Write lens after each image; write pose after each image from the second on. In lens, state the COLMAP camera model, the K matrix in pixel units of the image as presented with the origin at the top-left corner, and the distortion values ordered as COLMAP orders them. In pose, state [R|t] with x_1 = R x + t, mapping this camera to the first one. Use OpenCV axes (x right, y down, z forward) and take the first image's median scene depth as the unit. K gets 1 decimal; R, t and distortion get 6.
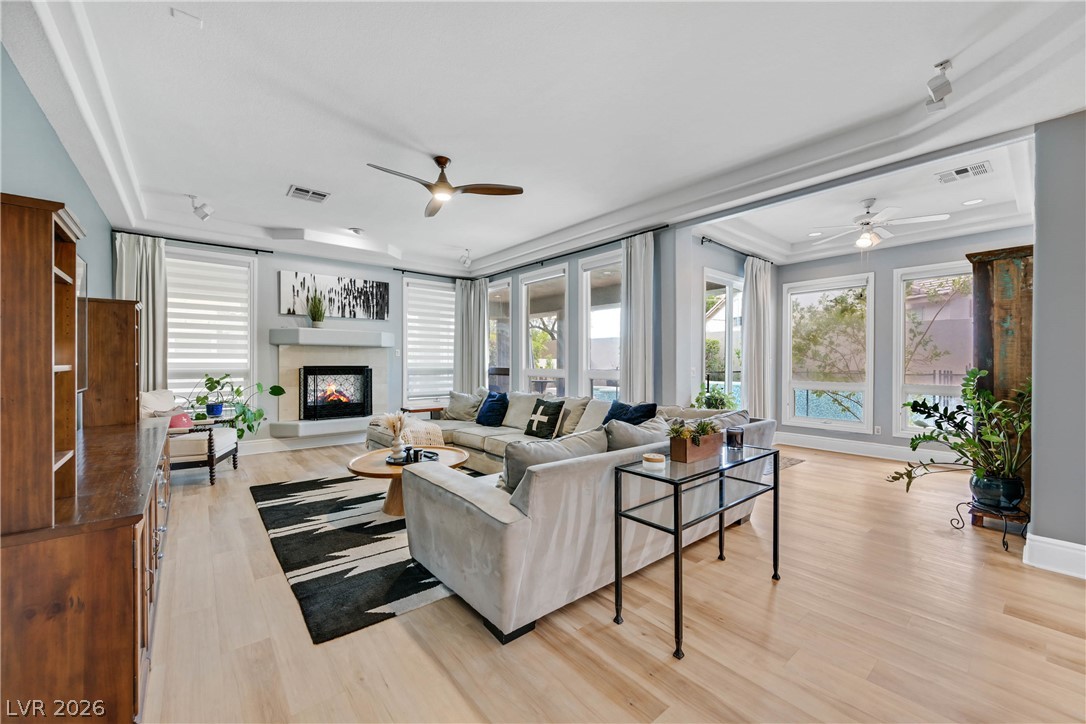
lens RADIAL K [[422.9, 0, 546.9], [0, 422.9, 366.5], [0, 0, 1]] dist [-0.002866, -0.000222]
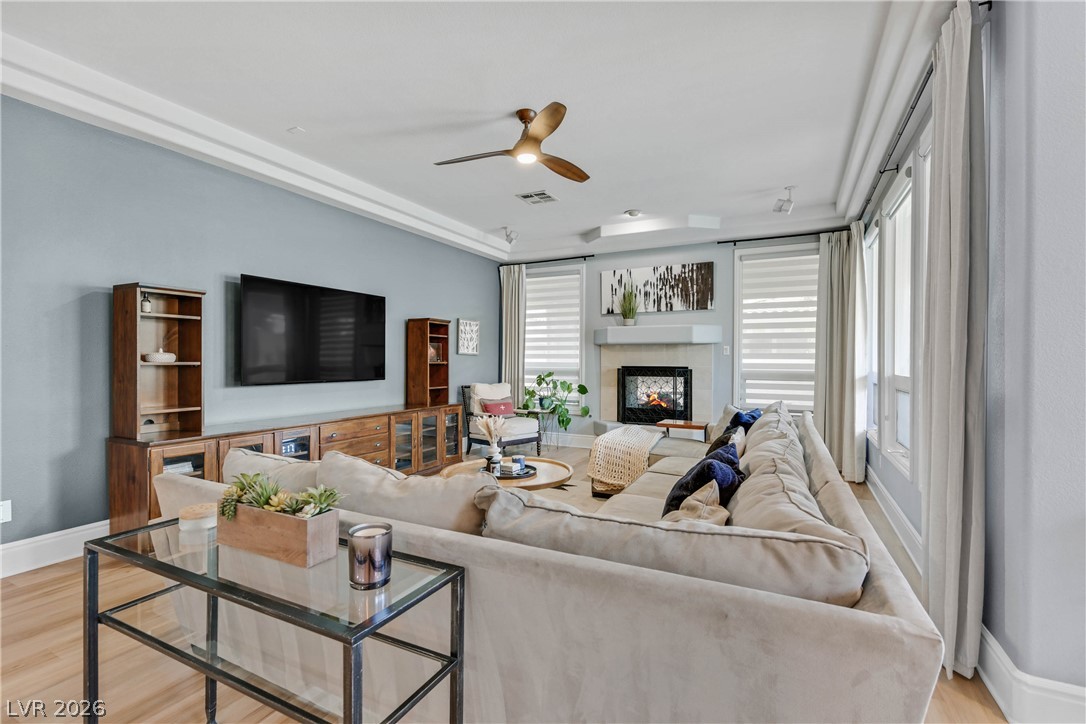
lens RADIAL K [[488.2, 0, 546.4], [0, 488.2, 364.5], [0, 0, 1]] dist [-0.000214, 0.002330]
pose [[0.389059, 0.006215, -0.921192, 0.458441], [-0.013782, 0.999905, 0.000926, -0.003845], [0.921110, 0.012336, 0.389108, 0.484832]]
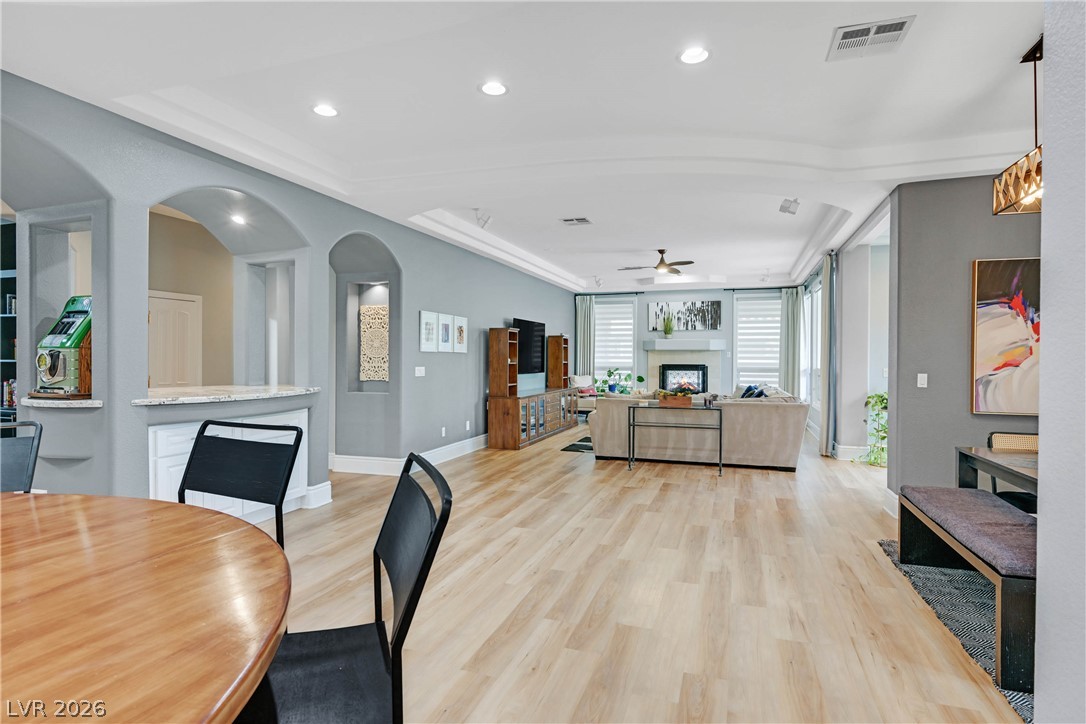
lens RADIAL K [[583.2, 0, 546.6], [0, 583.2, 367.1], [0, 0, 1]] dist [-0.000663, -0.000552]
pose [[0.521967, 0.012505, -0.852874, 1.166423], [-0.012678, 0.999896, 0.006901, 0.000063], [0.852871, 0.007211, 0.522071, -0.516483]]
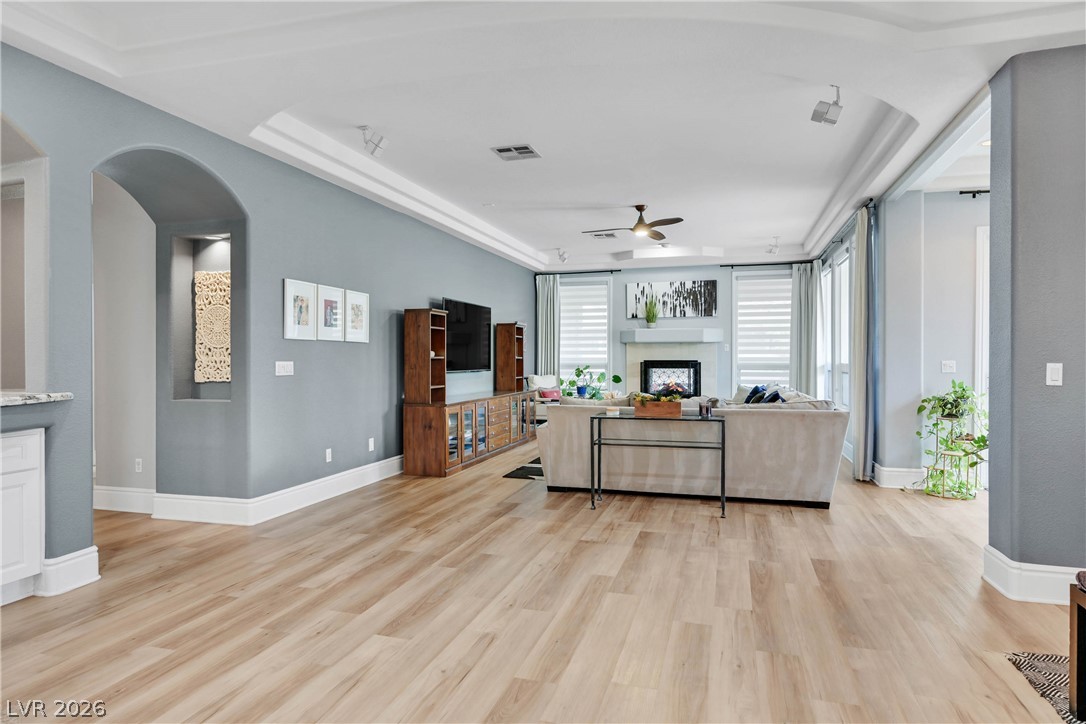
lens RADIAL K [[638.3, 0, 548.5], [0, 638.3, 364.0], [0, 0, 1]] dist [0.001259, -0.001903]
pose [[0.555152, 0.003608, -0.831741, 0.926373], [-0.007024, 0.999975, -0.000350, 0.014056], [0.831720, 0.006037, 0.555163, -0.272214]]
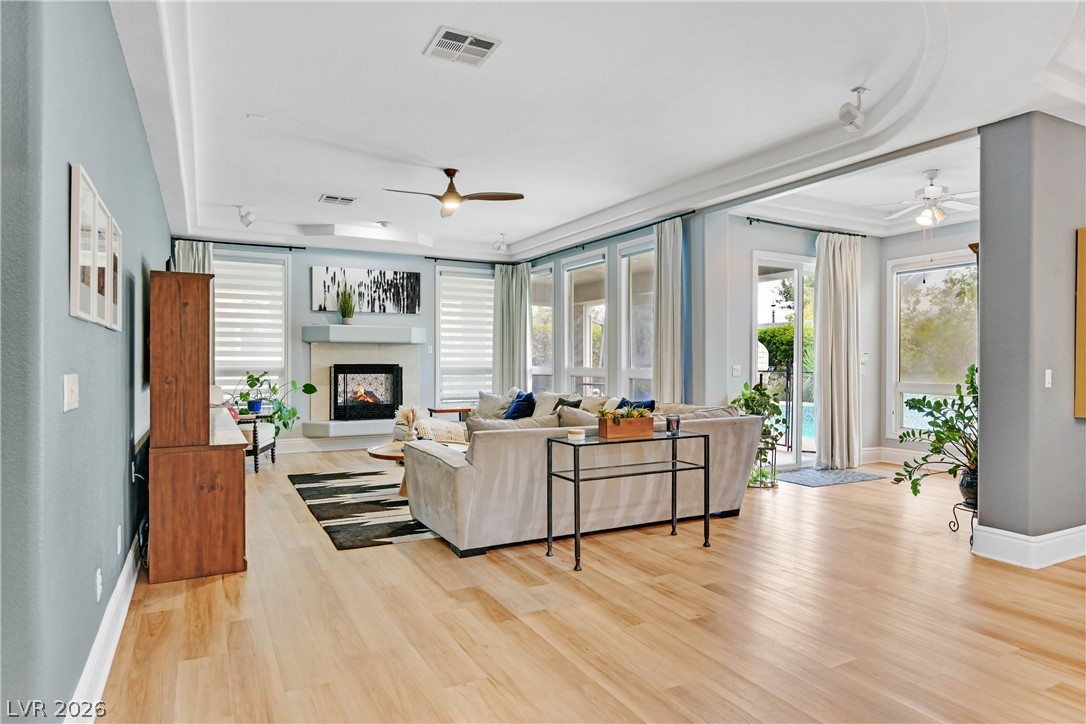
lens RADIAL K [[638.3, 0, 550.8], [0, 638.3, 366.2], [0, 0, 1]] dist [0.001259, -0.001903]
pose [[0.980360, -0.000035, -0.197215, 0.229641], [-0.000391, 0.999998, -0.002121, 0.007619], [0.197214, 0.002157, 0.980358, -0.386474]]
